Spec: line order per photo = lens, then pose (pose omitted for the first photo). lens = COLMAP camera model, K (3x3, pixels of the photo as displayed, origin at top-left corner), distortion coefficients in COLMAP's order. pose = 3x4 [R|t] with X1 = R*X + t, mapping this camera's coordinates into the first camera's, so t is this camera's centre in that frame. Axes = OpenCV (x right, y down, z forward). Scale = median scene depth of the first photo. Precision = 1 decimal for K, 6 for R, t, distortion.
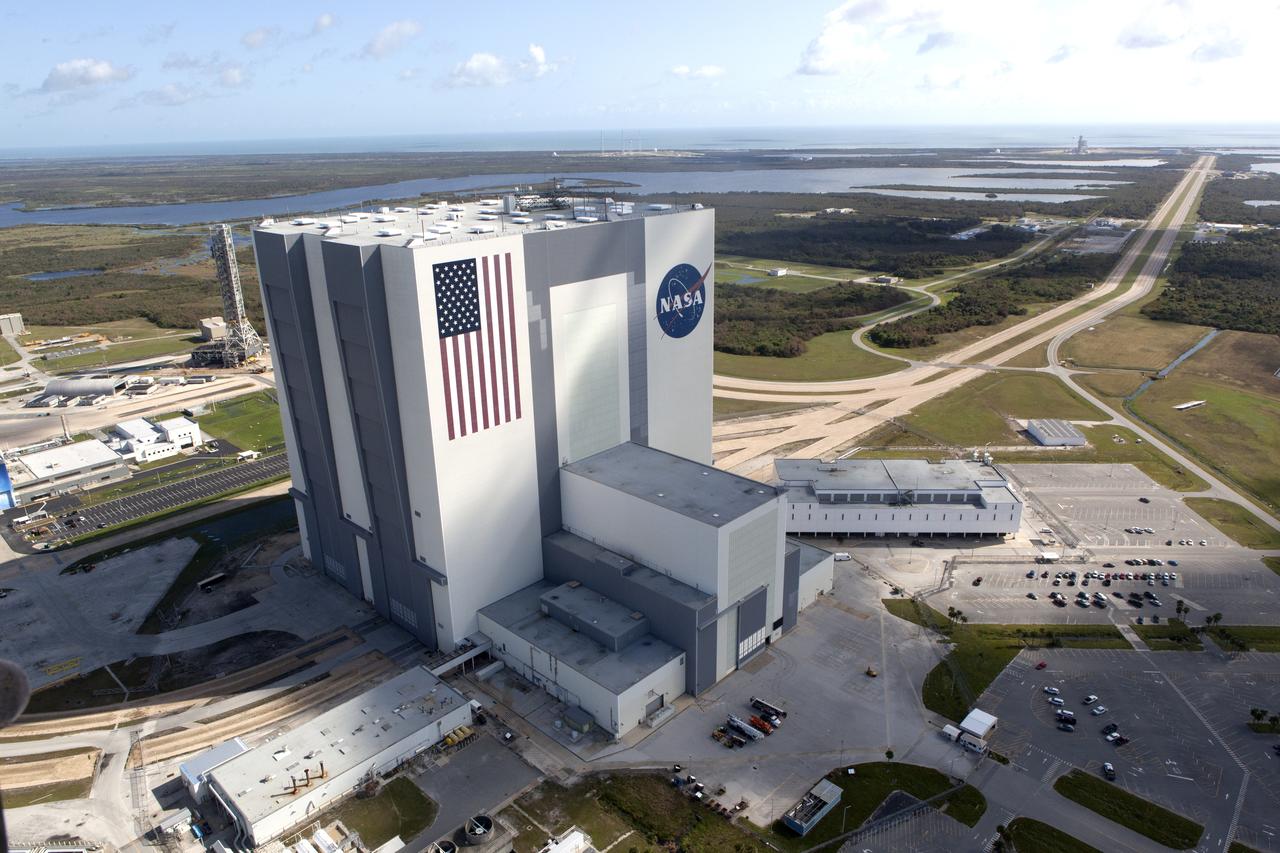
lens RADIAL K [[862.8, 0, 630.3], [0, 862.8, 424.6], [0, 0, 1]] dist [-0.025918, 0.013775]
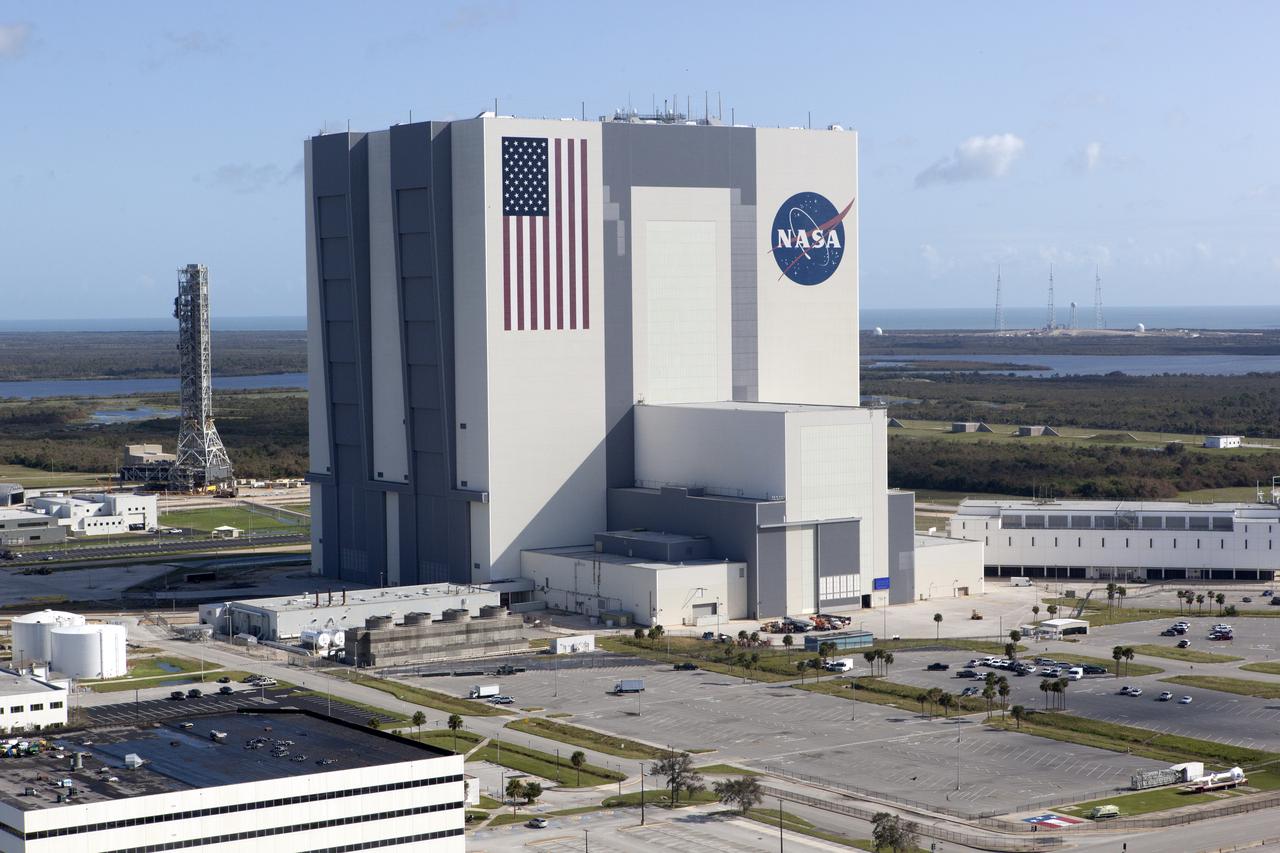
lens RADIAL K [[2462.0, 0, 643.9], [0, 2462.0, 425.4], [0, 0, 1]] dist [-0.010337, 0.000000]
pose [[0.981470, 0.019616, -0.190611, 0.410645], [-0.072409, 0.958958, -0.274148, 0.777262], [0.177410, 0.282870, 0.942608, -1.327429]]
